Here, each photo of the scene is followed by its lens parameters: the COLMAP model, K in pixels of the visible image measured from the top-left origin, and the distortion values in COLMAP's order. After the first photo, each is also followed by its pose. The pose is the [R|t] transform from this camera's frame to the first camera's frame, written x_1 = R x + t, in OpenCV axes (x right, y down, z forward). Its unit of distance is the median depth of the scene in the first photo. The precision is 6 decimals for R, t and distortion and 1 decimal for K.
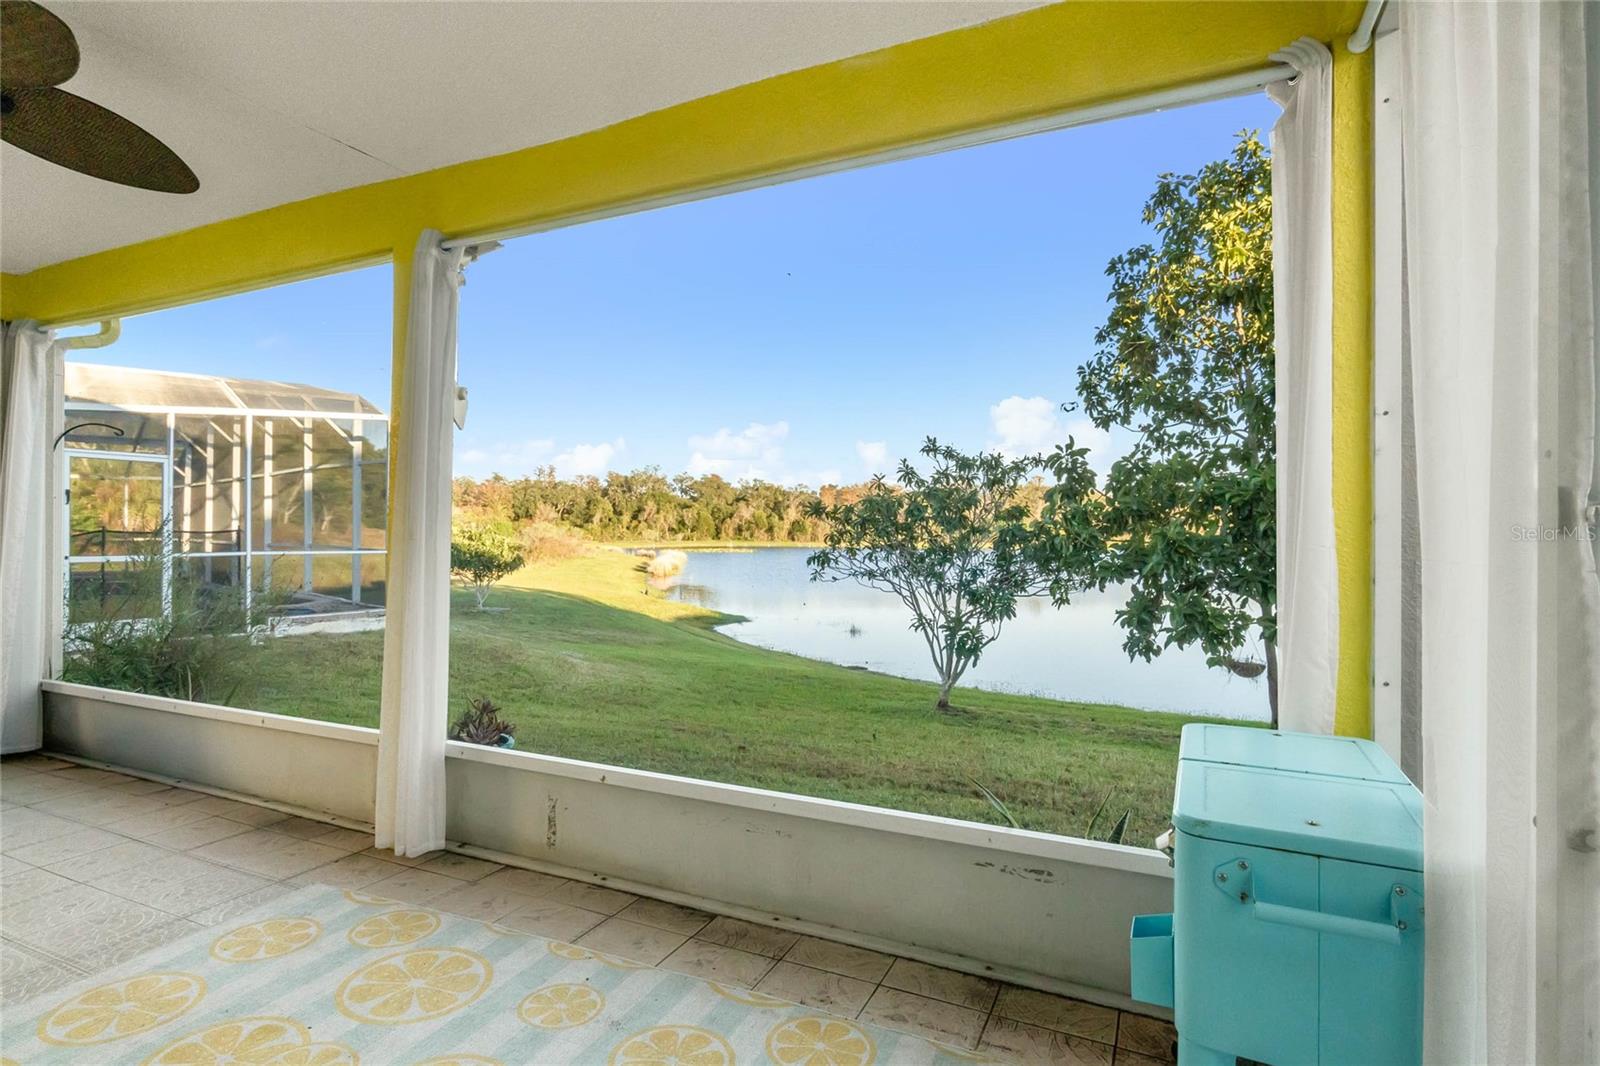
lens RADIAL K [[805.1, 0, 800.0], [0, 805.1, 533.0], [0, 0, 1]] dist [-0.012172, -0.000186]
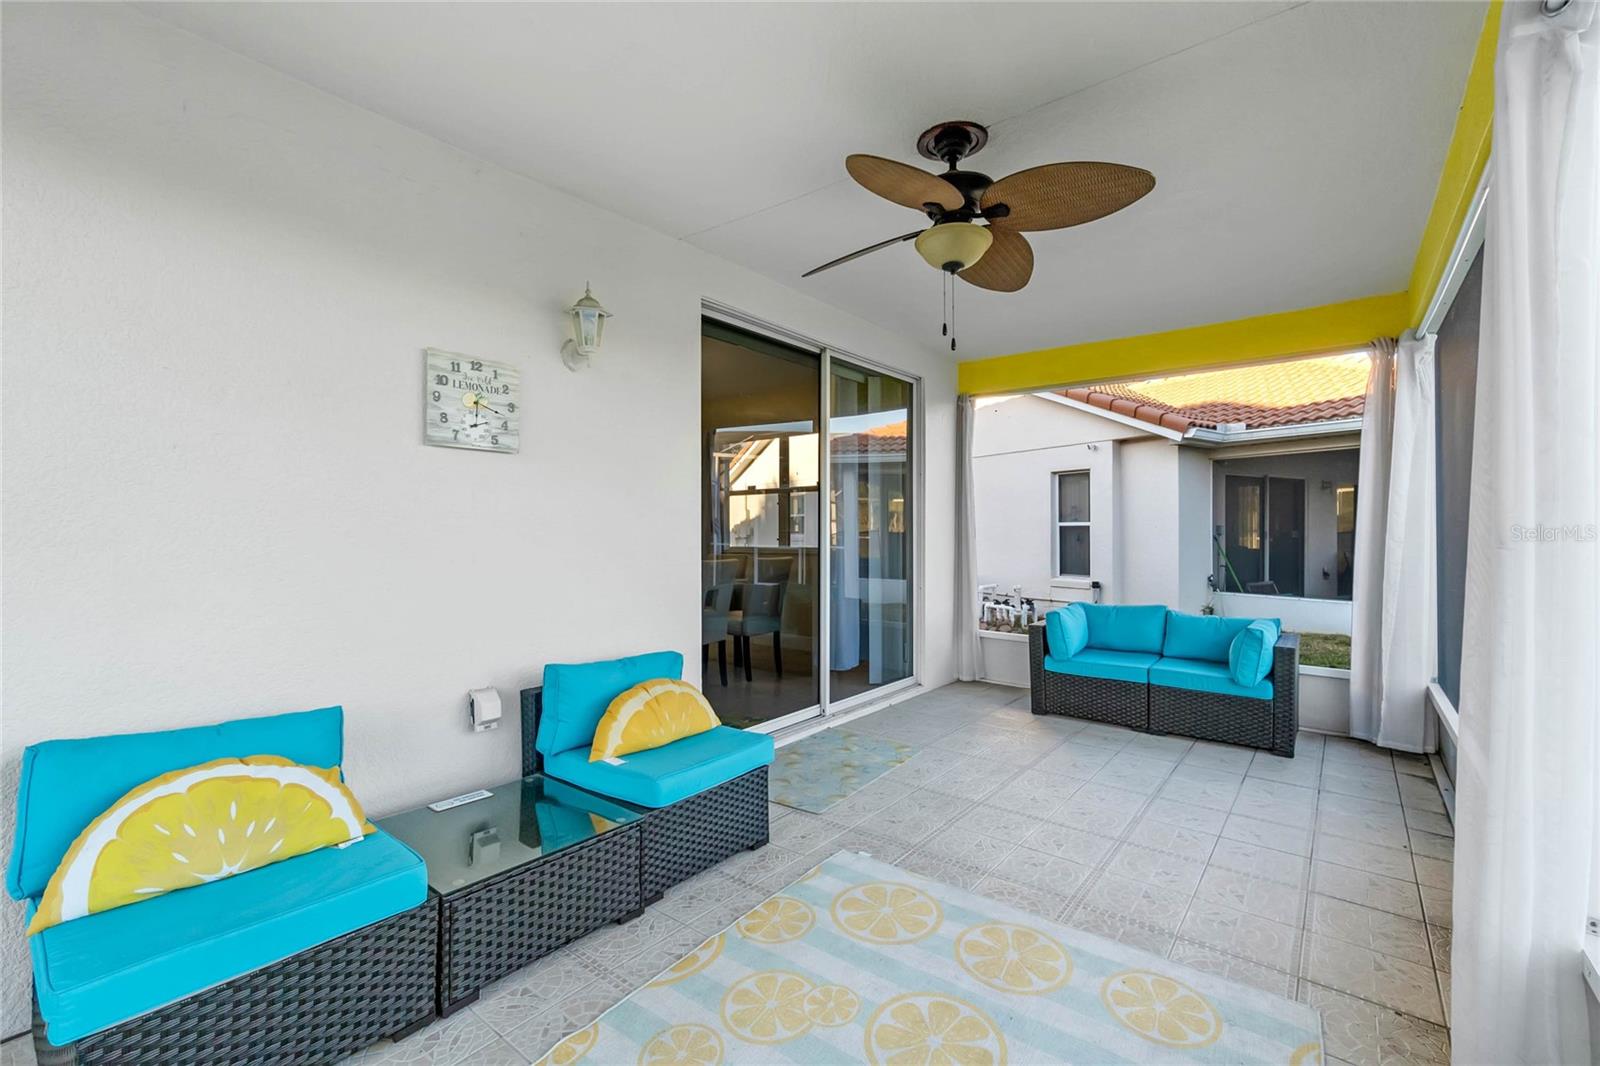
lens RADIAL K [[696.3, 0, 798.6], [0, 696.3, 526.7], [0, 0, 1]] dist [0.002470, 0.000240]
pose [[-0.219804, -0.005080, -0.975531, 0.149810], [-0.004893, 0.999980, -0.004105, -0.009789], [0.975532, 0.003871, -0.219824, 0.703566]]
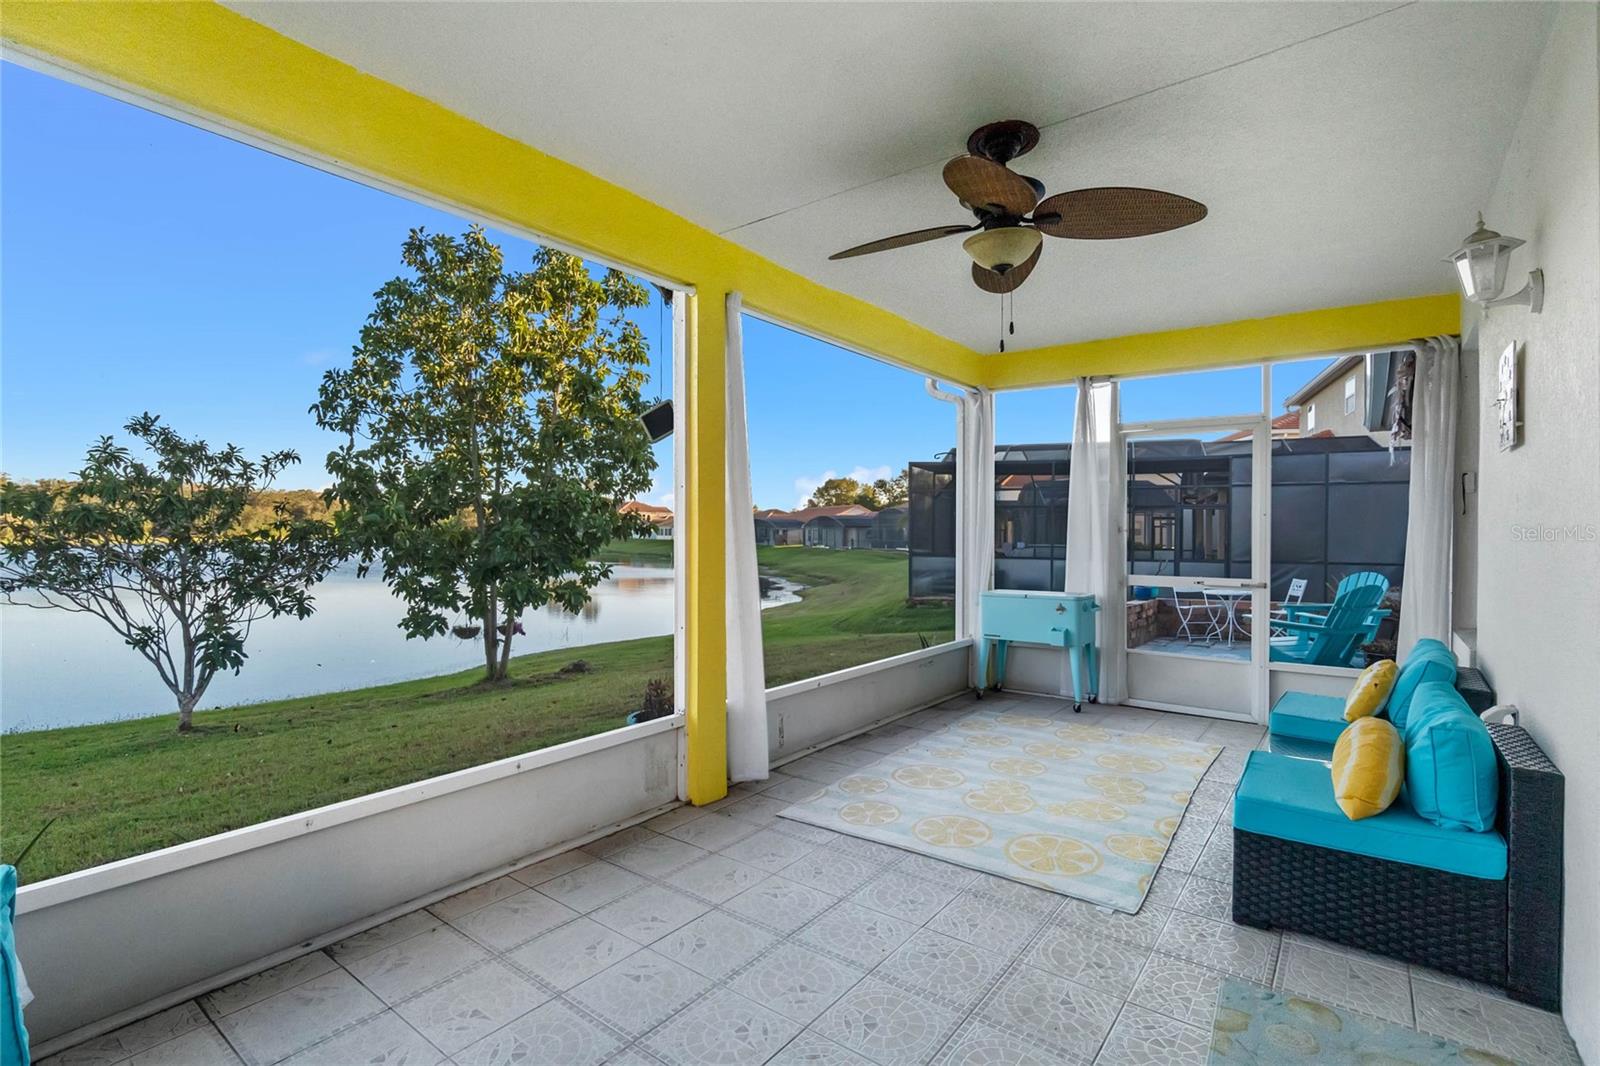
lens RADIAL K [[767.7, 0, 771.2], [0, 767.7, 527.5], [0, 0, 1]] dist [-0.002254, -0.000517]
pose [[0.235669, -0.002081, 0.971831, -1.884338], [-0.002964, 0.999992, 0.002860, -0.022185], [-0.971829, -0.003555, 0.235660, 0.759363]]
